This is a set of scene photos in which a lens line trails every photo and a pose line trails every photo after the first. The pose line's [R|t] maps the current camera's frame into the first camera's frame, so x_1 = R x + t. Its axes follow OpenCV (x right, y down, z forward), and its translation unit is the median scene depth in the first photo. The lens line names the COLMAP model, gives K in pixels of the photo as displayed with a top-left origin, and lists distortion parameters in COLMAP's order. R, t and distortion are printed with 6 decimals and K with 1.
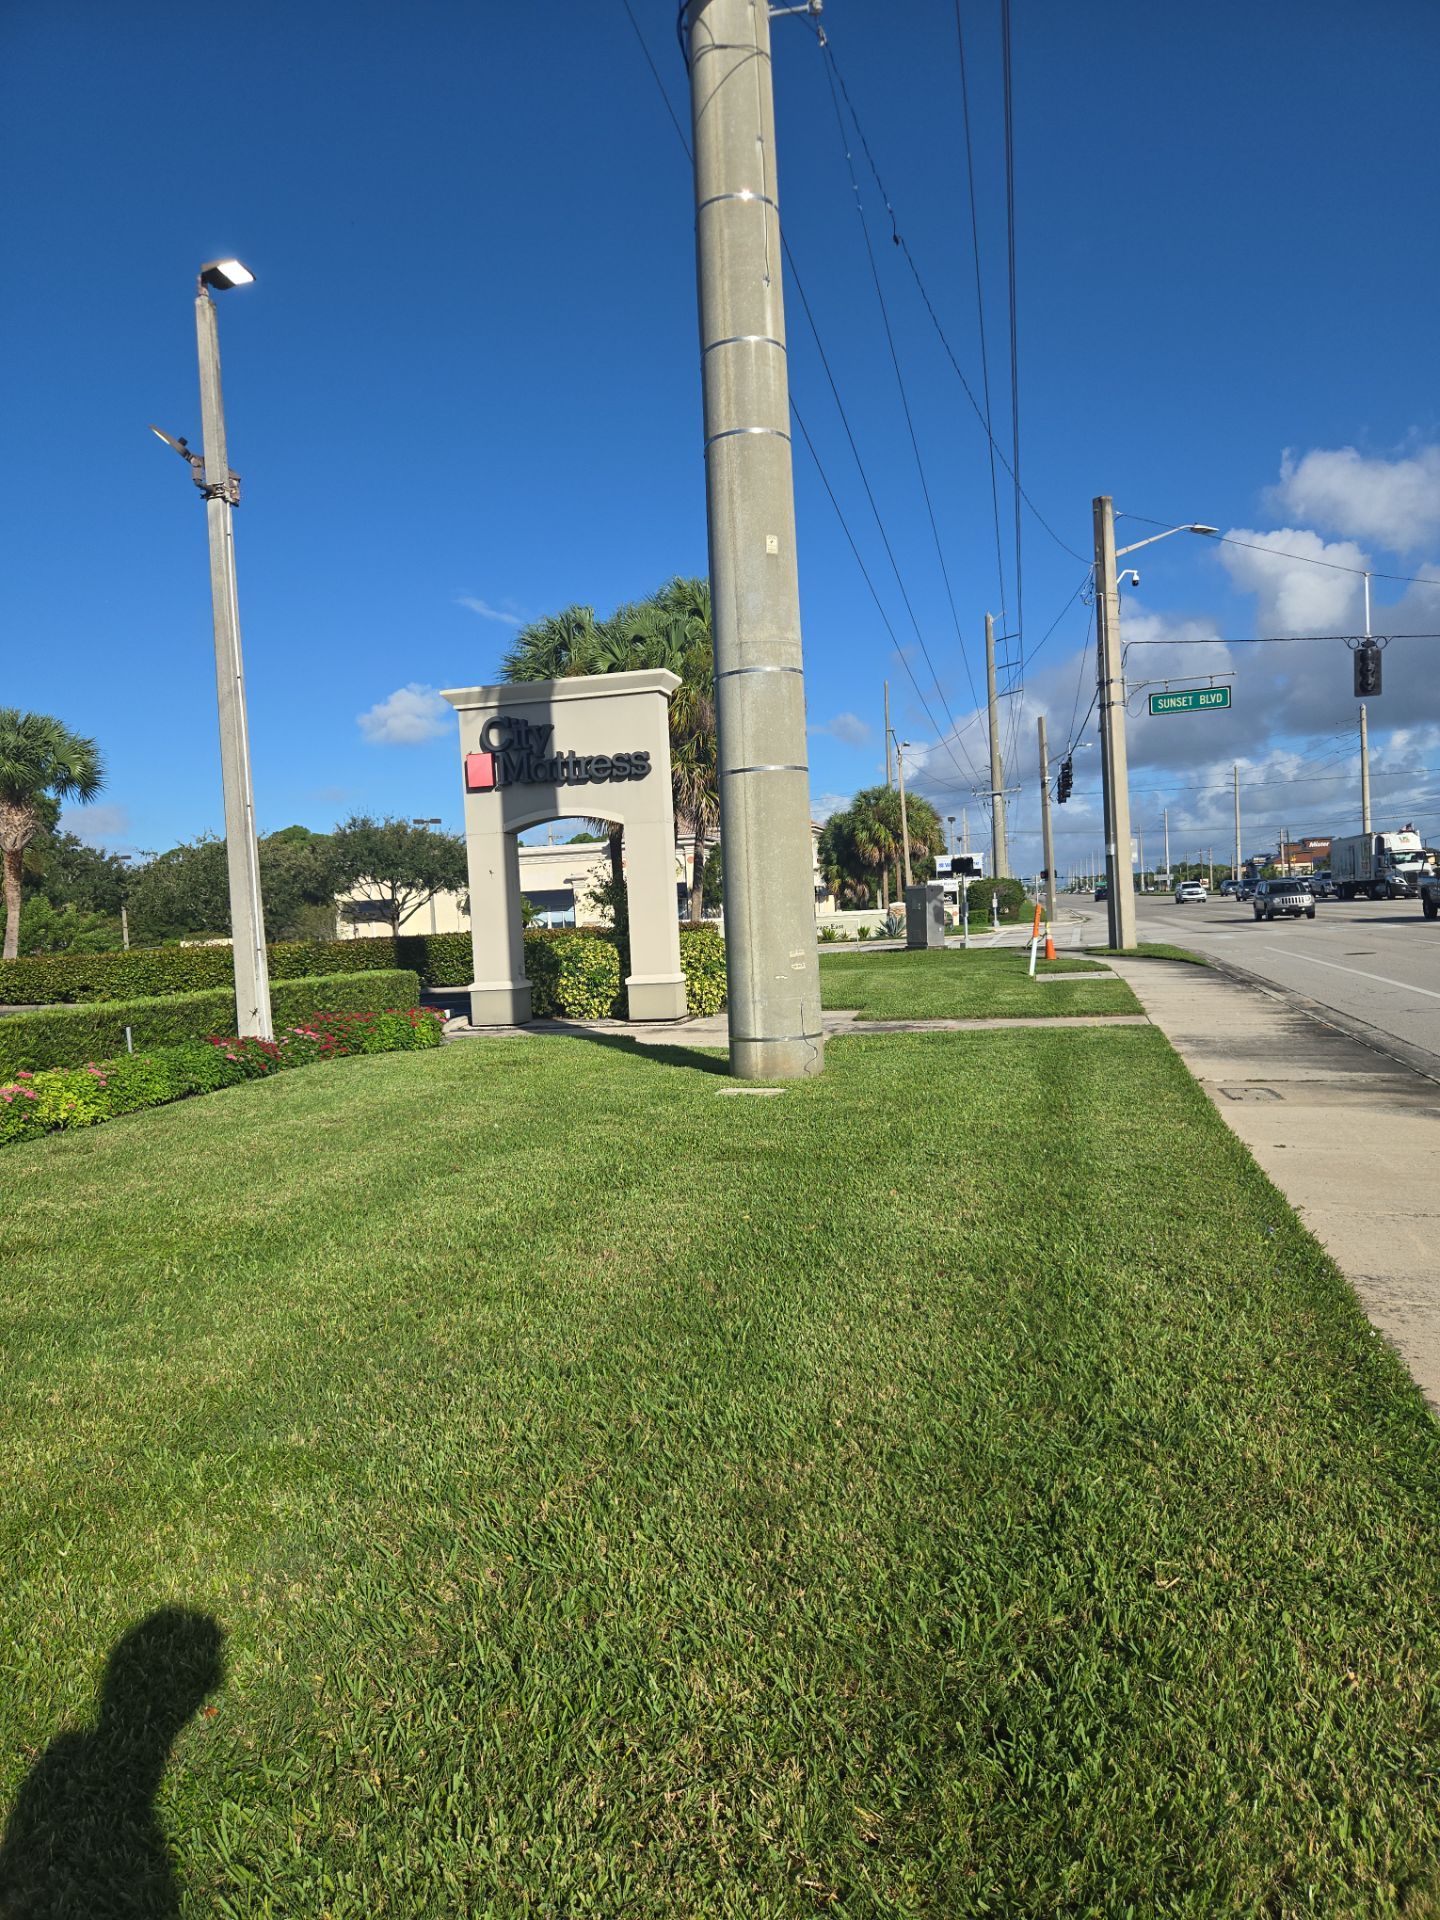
lens RADIAL K [[1273.4, 0, 727.0], [0, 1273.4, 962.0], [0, 0, 1]] dist [0.060672, -0.030935]
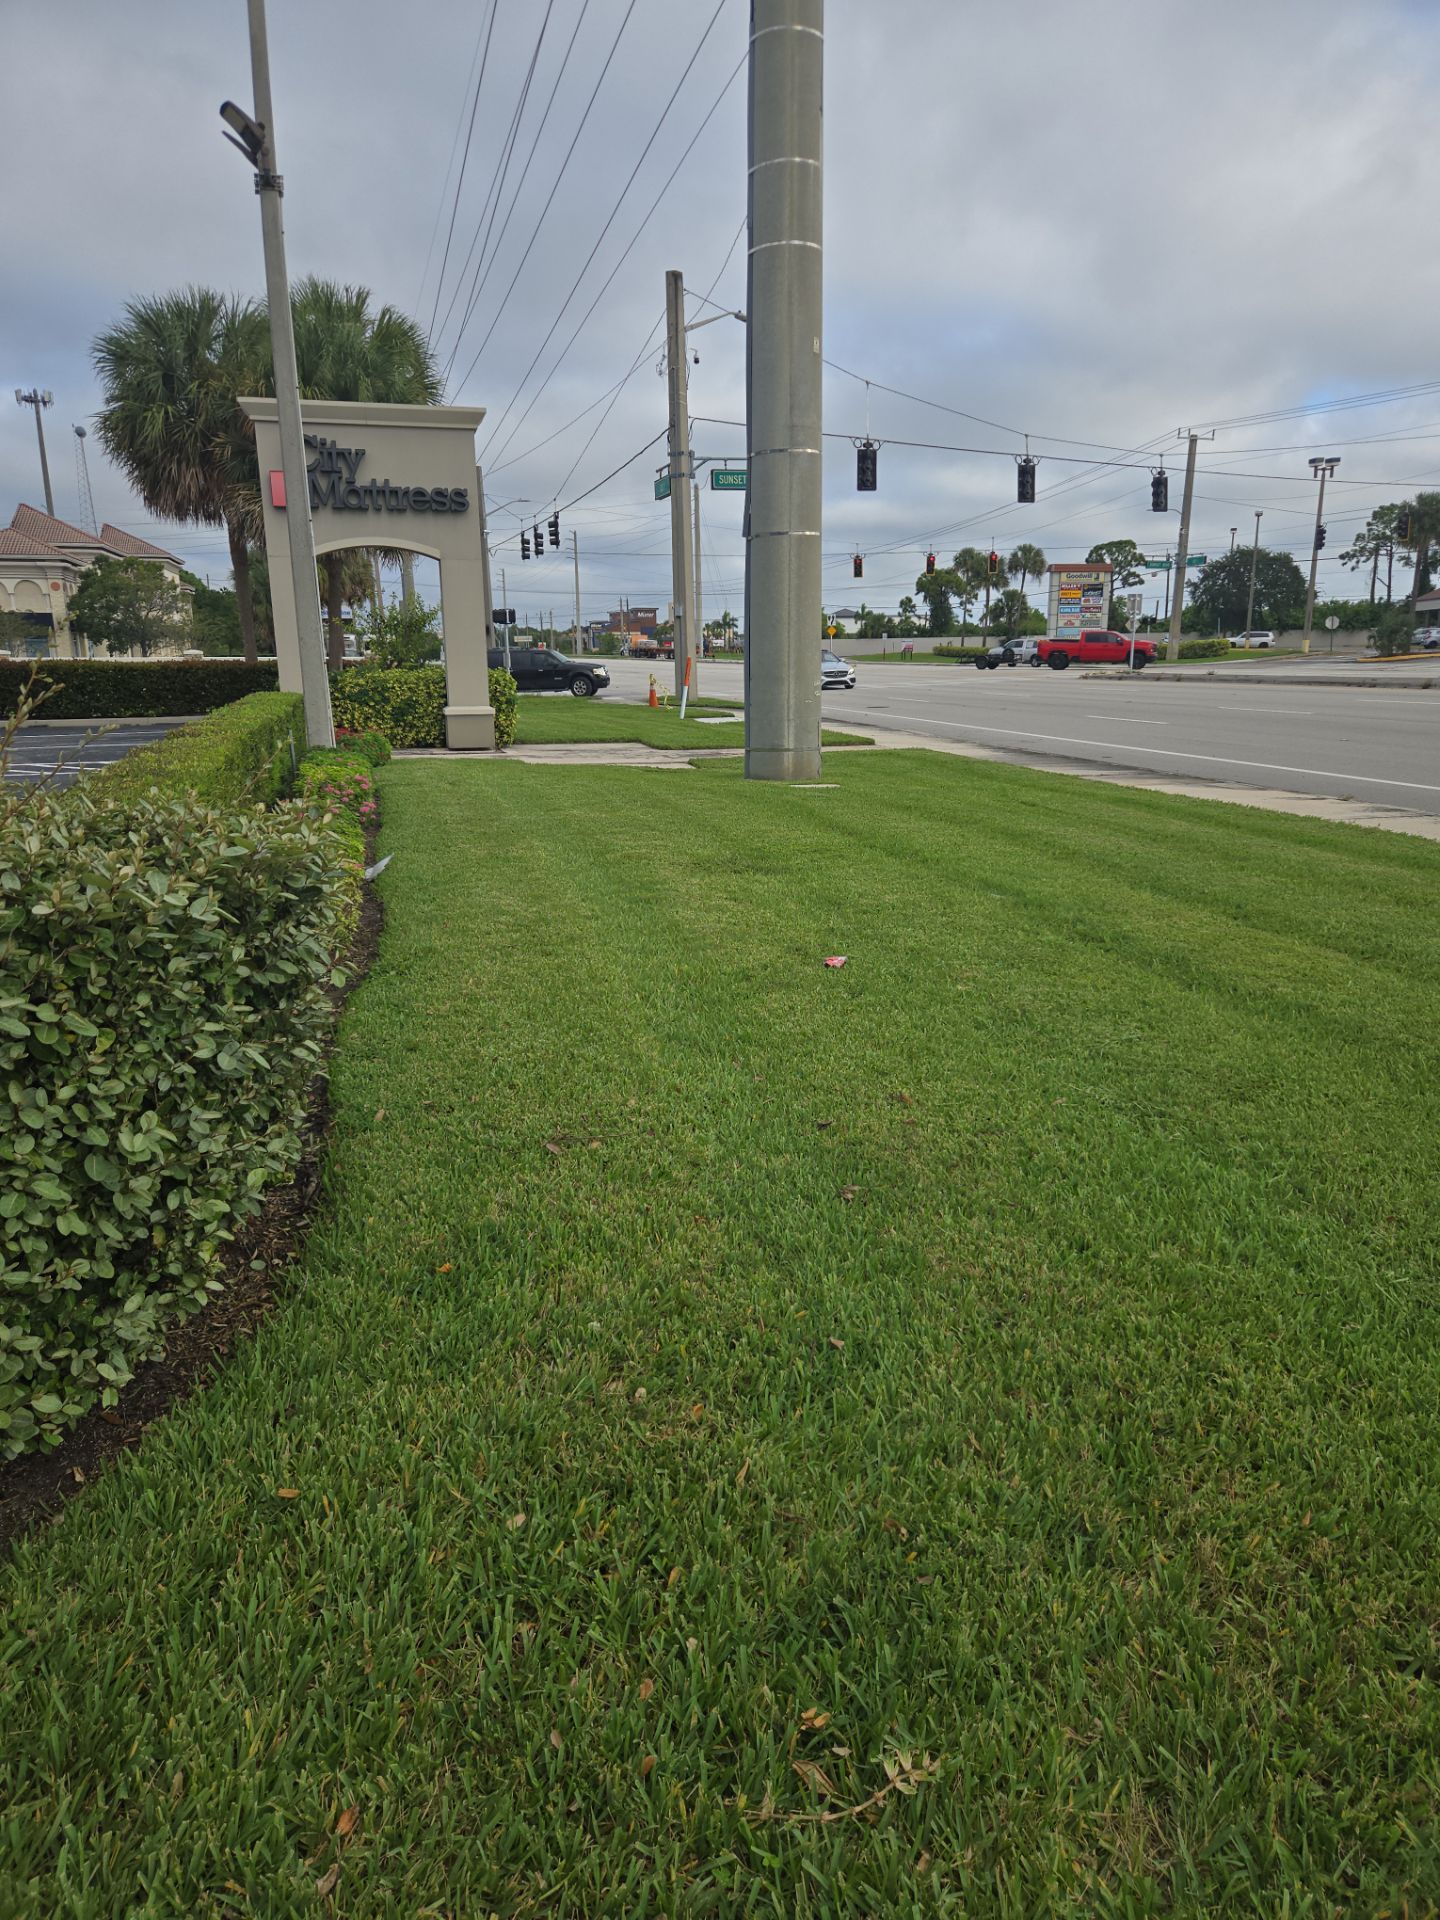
lens RADIAL K [[1273.4, 0, 716.2], [0, 1273.4, 970.0], [0, 0, 1]] dist [0.060672, -0.030935]
pose [[0.876766, -0.075232, 0.474995, -0.410615], [-0.017004, 0.982221, 0.186956, 0.023493], [-0.480616, -0.171994, 0.859899, -0.084417]]
